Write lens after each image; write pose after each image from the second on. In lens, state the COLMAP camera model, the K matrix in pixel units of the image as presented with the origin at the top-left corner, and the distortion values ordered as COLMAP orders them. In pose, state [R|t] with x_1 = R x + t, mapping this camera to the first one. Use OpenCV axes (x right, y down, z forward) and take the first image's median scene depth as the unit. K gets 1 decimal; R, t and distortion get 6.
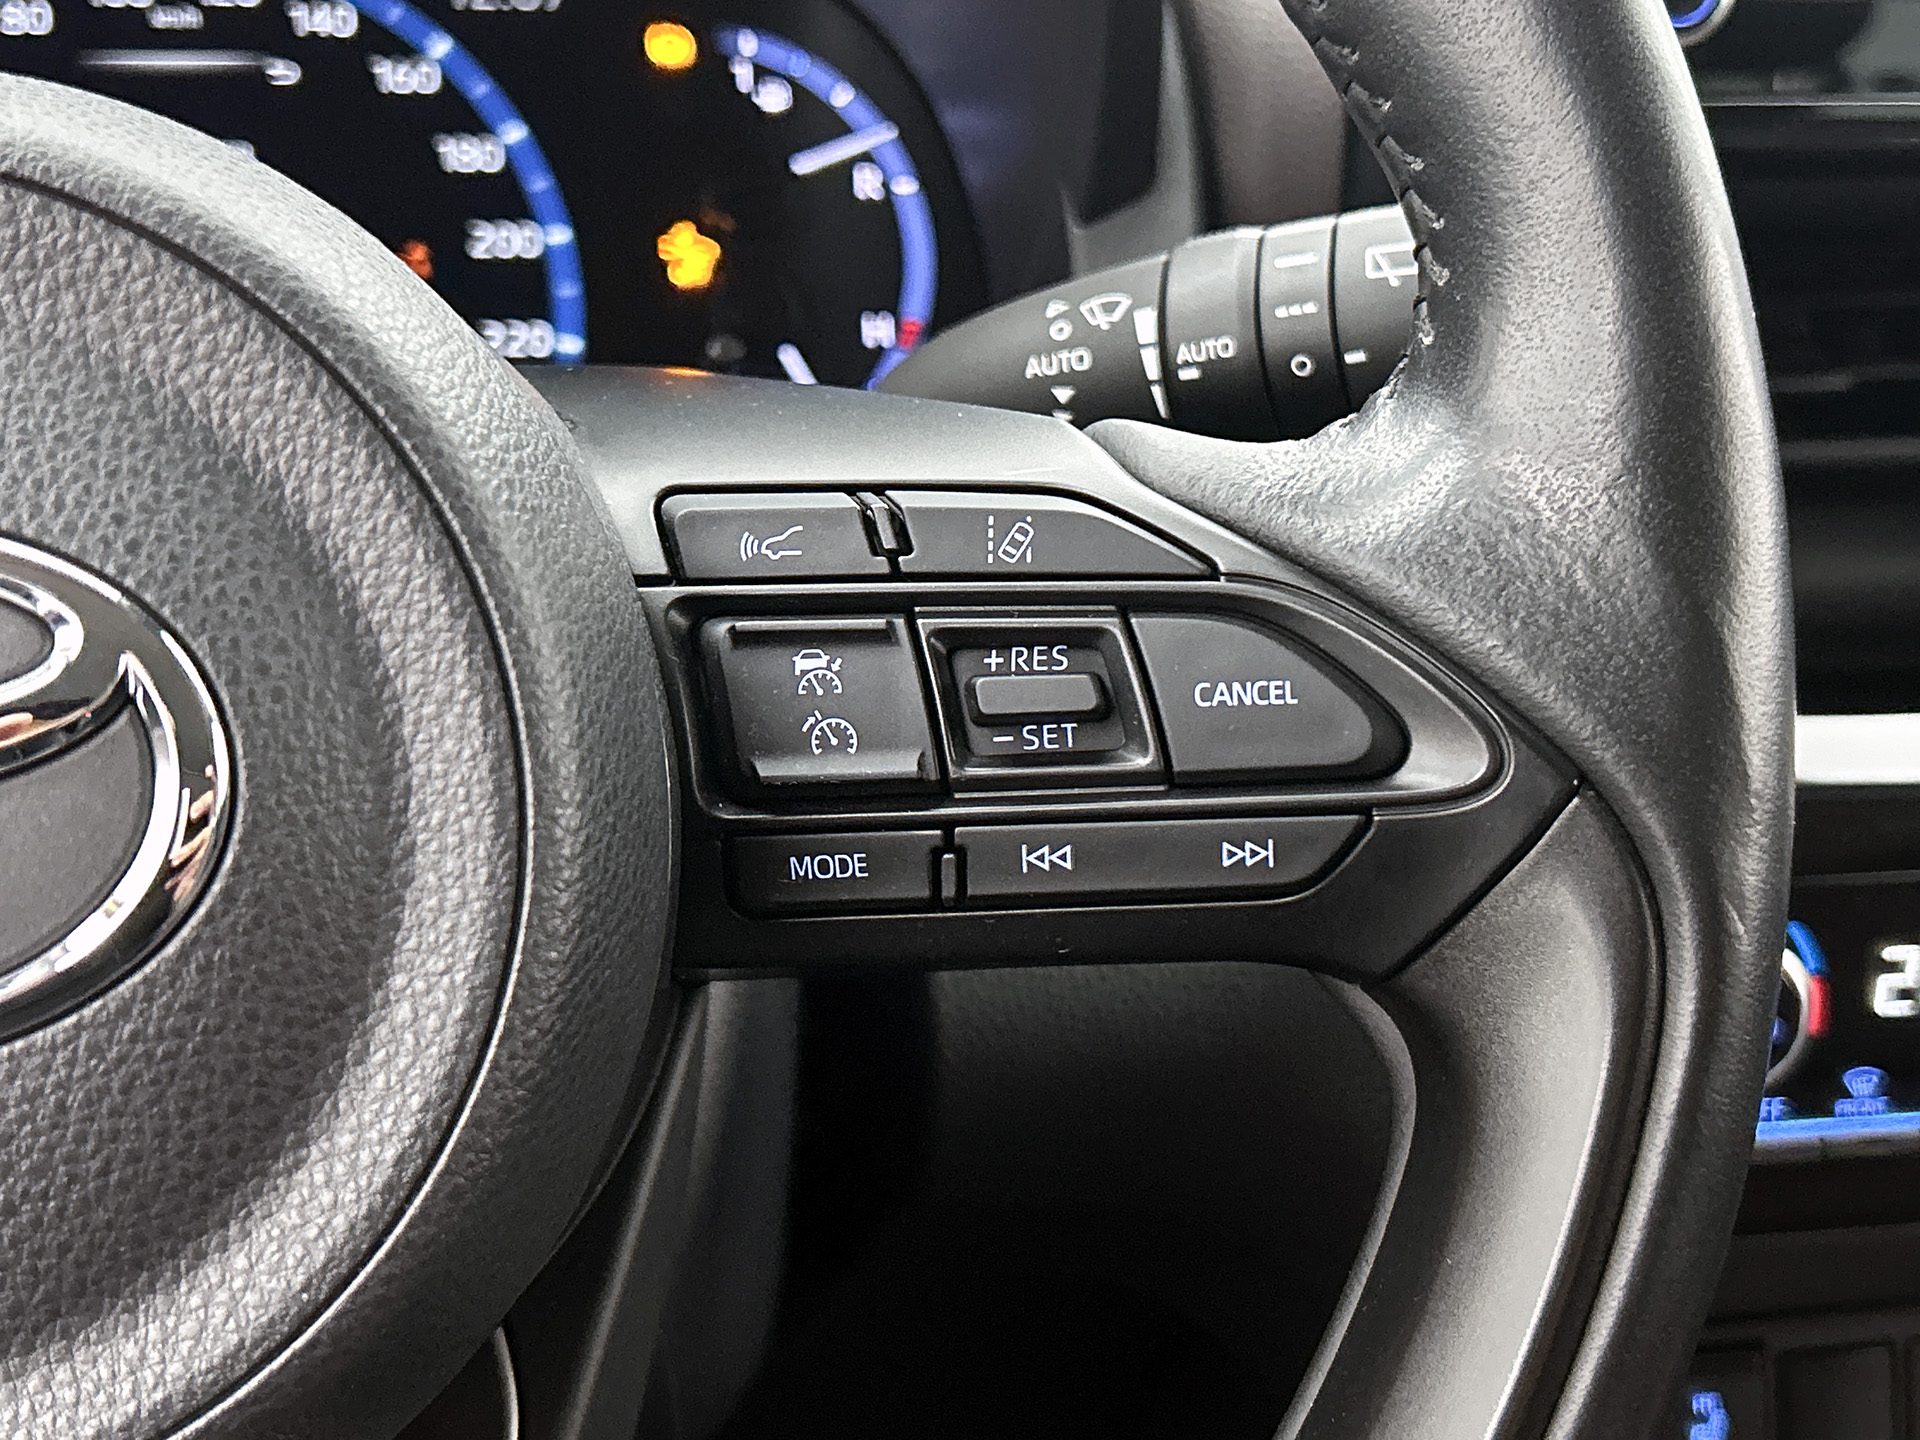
lens RADIAL K [[2668.4, 0, 943.1], [0, 2668.4, 712.8], [0, 0, 1]] dist [0.166173, 0.000000]
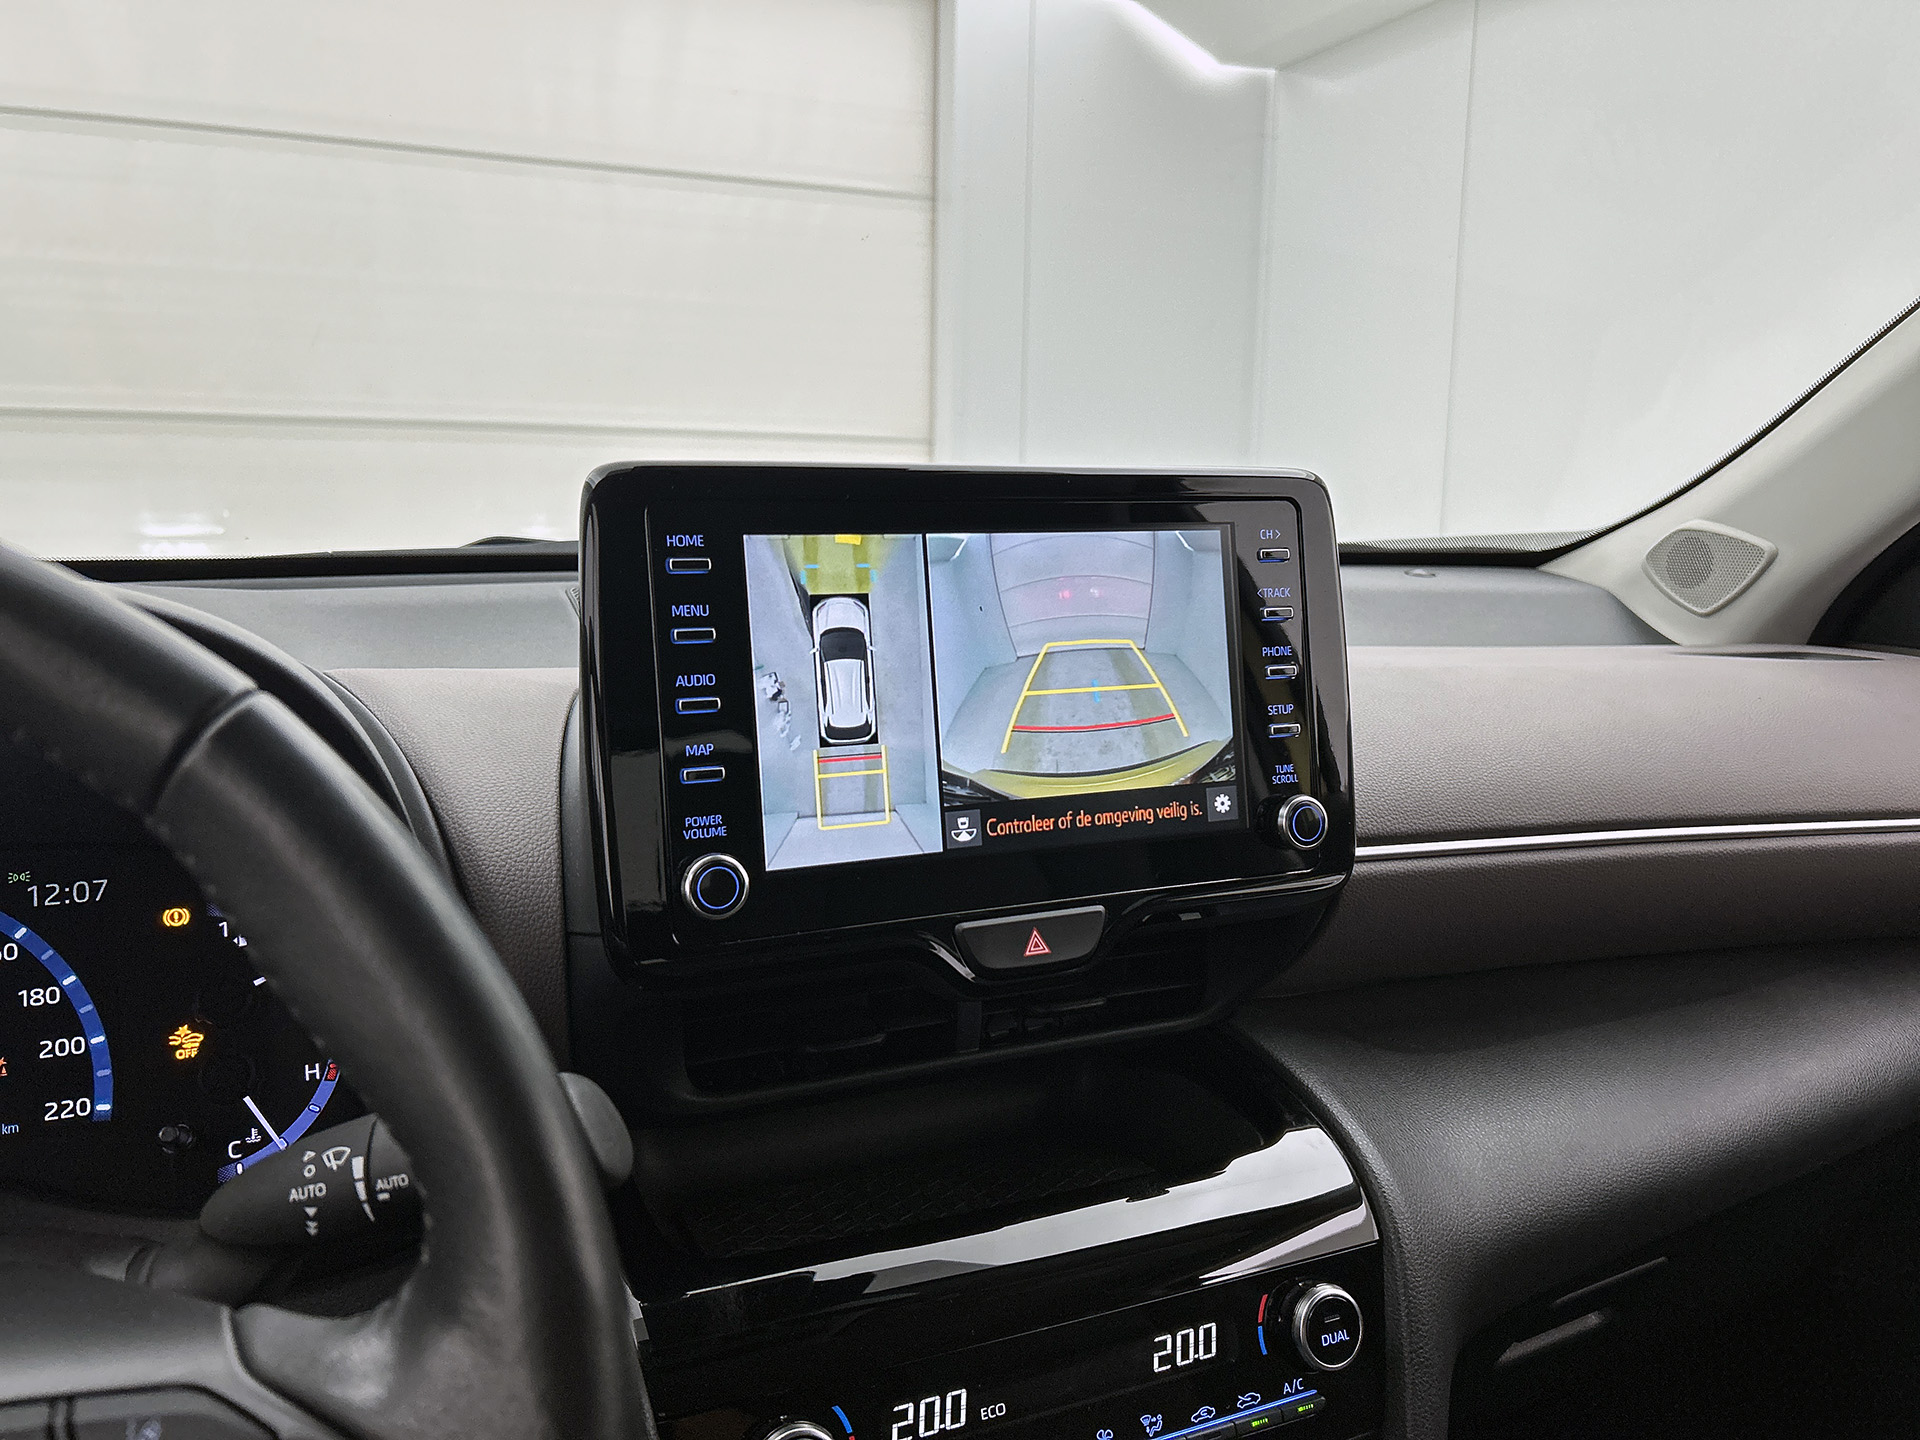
lens RADIAL K [[1486.8, 0, 972.3], [0, 1486.8, 714.5], [0, 0, 1]] dist [0.059368, -0.086796]
pose [[0.969509, -0.055602, 0.238666, 0.307628], [0.104444, 0.974789, -0.197173, -0.250662], [-0.221686, 0.216088, 0.950874, -0.051361]]
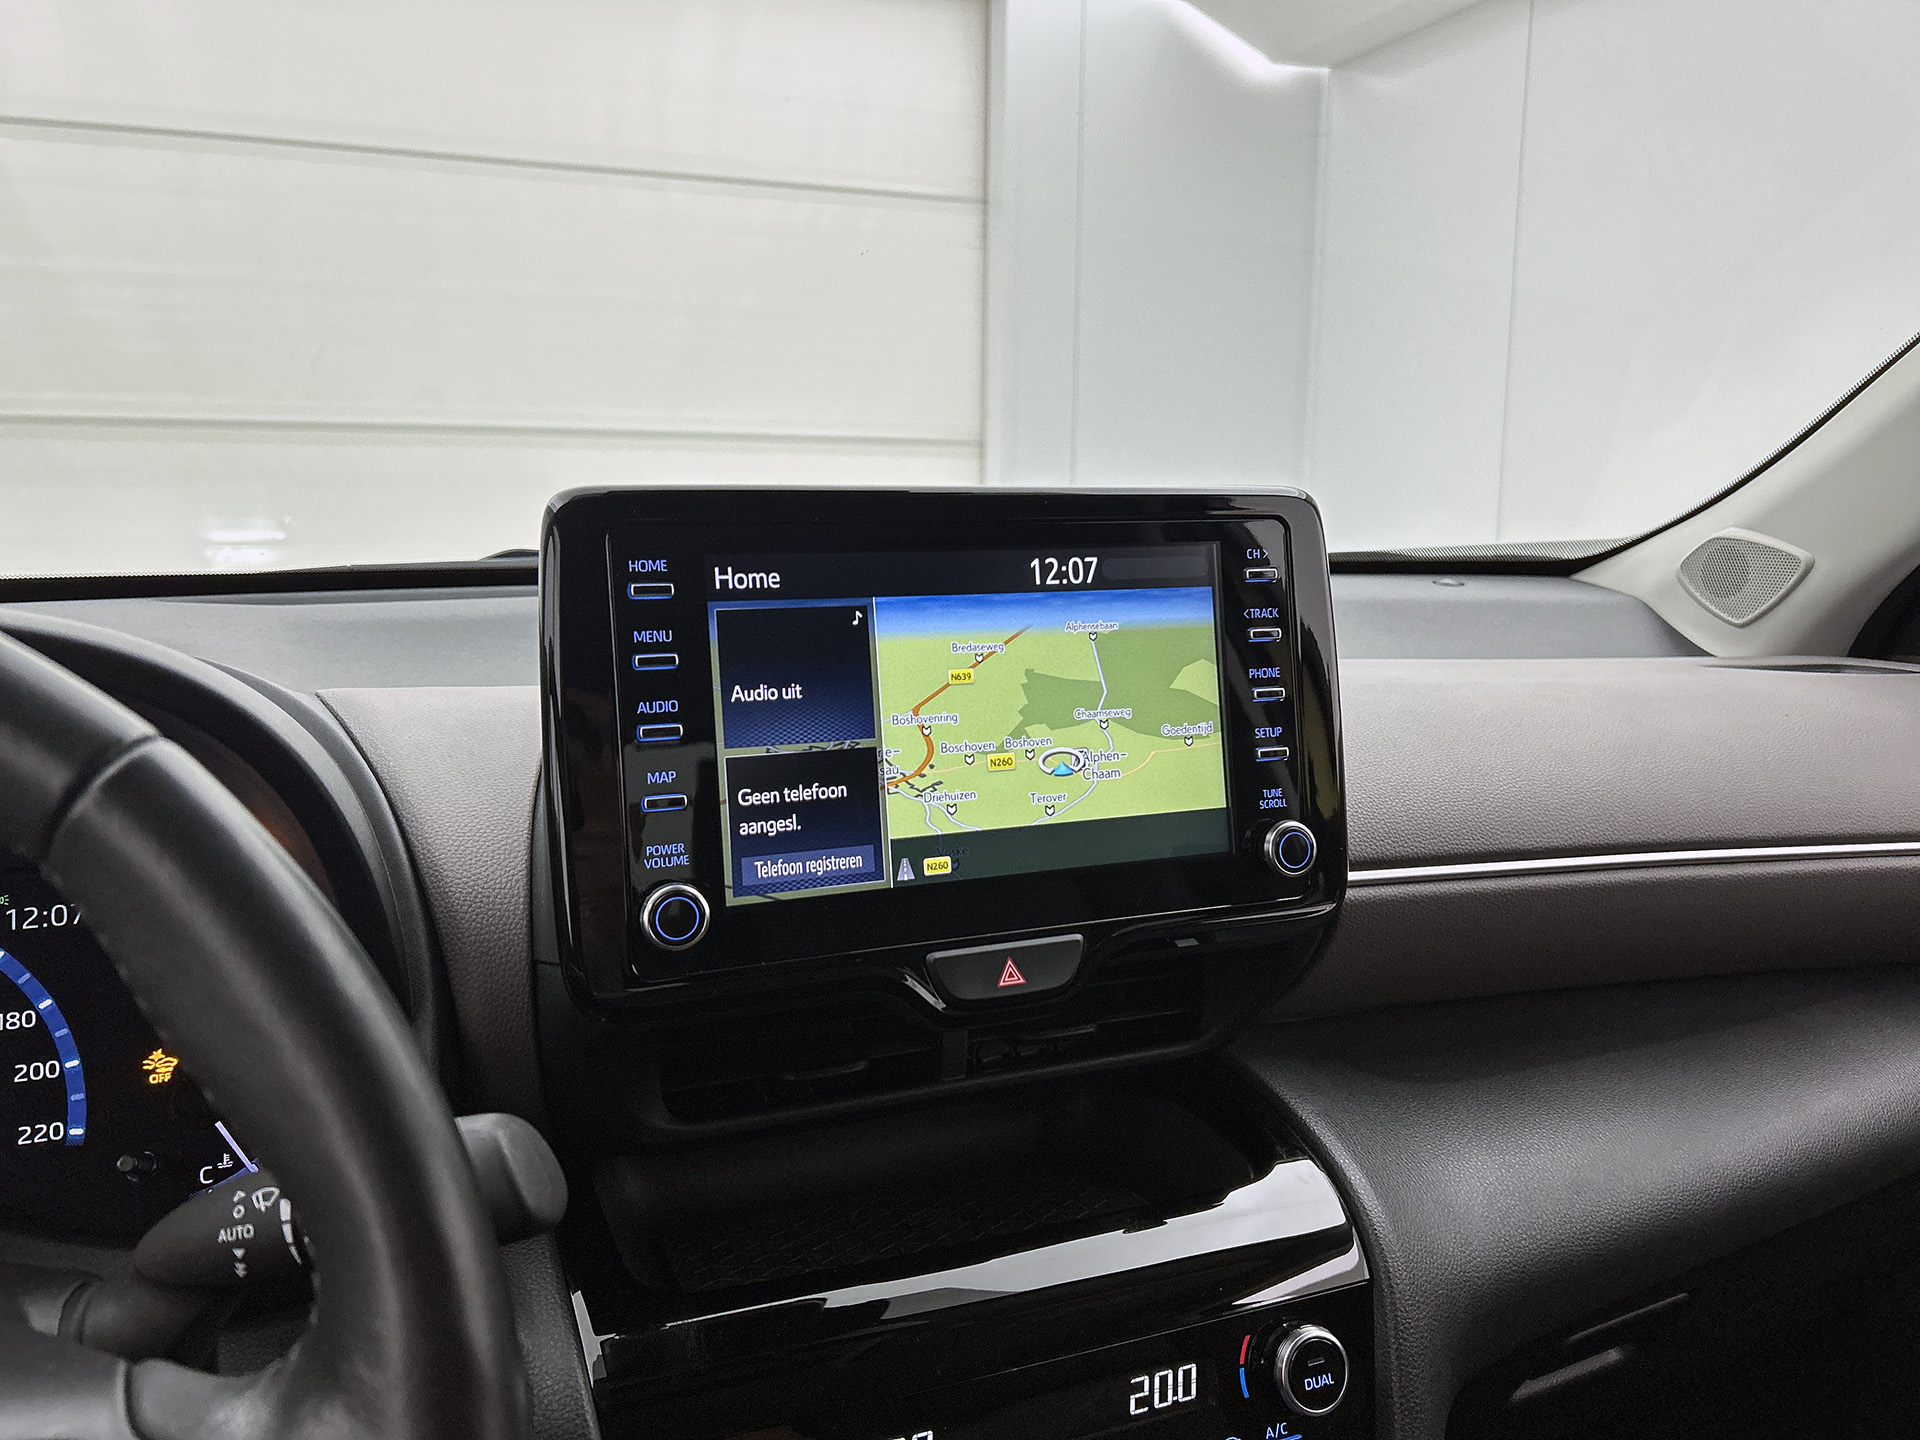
lens RADIAL K [[1486.8, 0, 980.6], [0, 1486.8, 702.0], [0, 0, 1]] dist [0.059368, -0.086796]
pose [[0.977350, -0.053288, 0.204812, 0.413433], [0.096748, 0.973234, -0.208460, -0.275106], [-0.188222, 0.223554, 0.956345, -0.050617]]
